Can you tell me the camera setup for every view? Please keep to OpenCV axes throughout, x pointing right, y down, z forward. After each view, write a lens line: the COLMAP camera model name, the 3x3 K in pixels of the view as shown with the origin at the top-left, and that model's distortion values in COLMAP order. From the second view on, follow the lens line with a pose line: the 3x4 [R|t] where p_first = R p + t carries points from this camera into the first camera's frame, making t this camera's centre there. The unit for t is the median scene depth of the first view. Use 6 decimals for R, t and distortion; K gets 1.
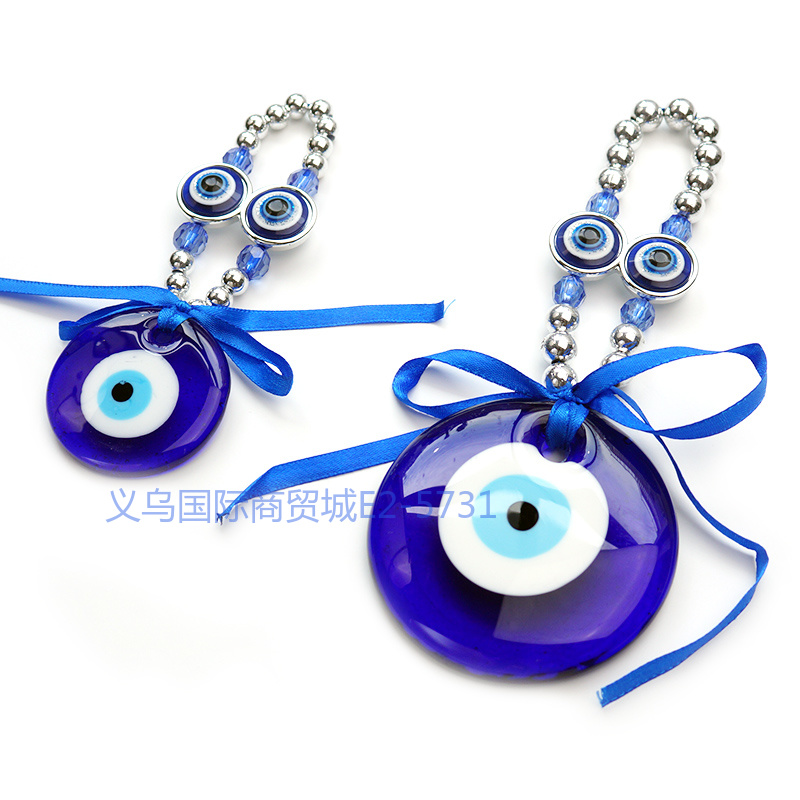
lens RADIAL K [[1614.4, 0, 400.0], [0, 1614.4, 400.0], [0, 0, 1]] dist [0.039261, 0.297575]
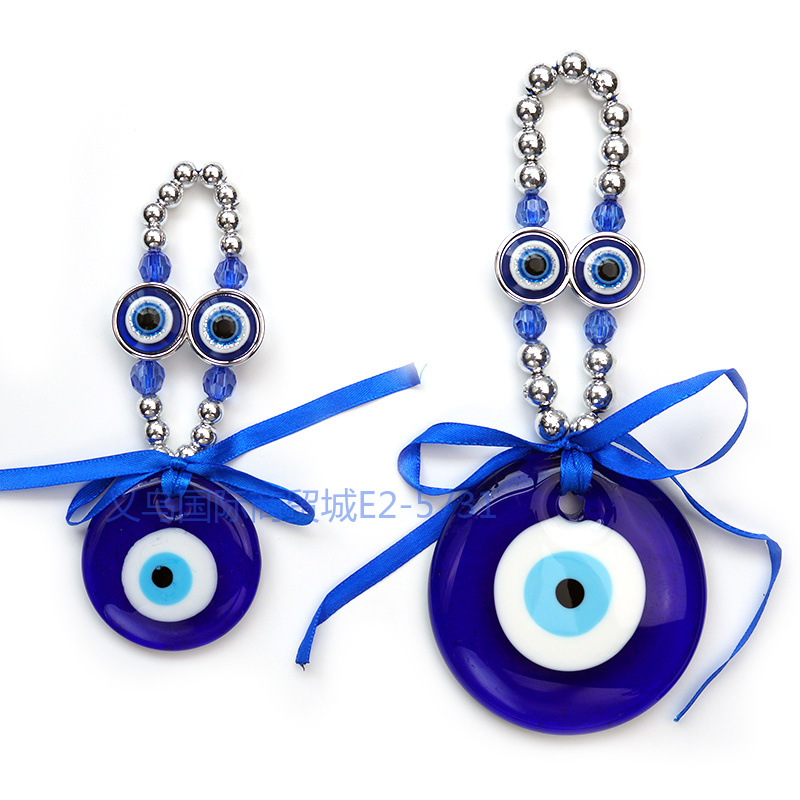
lens RADIAL K [[1614.4, 0, 400.0], [0, 1614.4, 400.0], [0, 0, 1]] dist [0.039261, 0.297575]
pose [[0.940550, -0.329904, 0.080807, -0.071360], [0.248167, 0.829907, 0.499667, -0.554767], [-0.231905, -0.449908, 0.862440, 0.115067]]
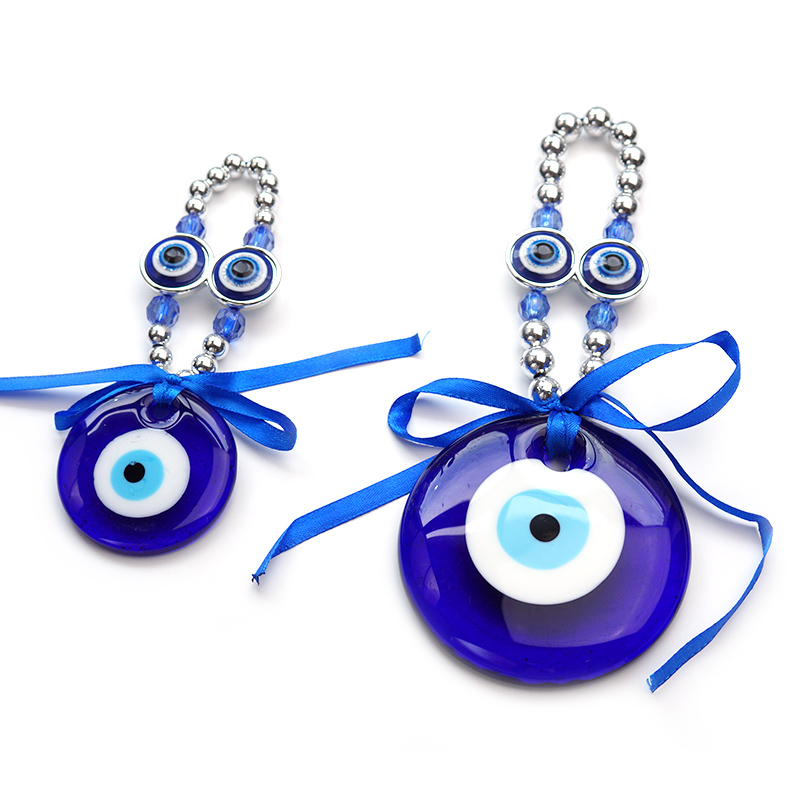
lens RADIAL K [[1614.4, 0, 400.0], [0, 1614.4, 400.0], [0, 0, 1]] dist [0.039261, 0.297575]
pose [[0.980244, -0.161505, 0.114184, -0.111096], [0.159848, 0.986860, 0.023580, -0.045584], [-0.116492, -0.004862, 0.993180, -0.038416]]
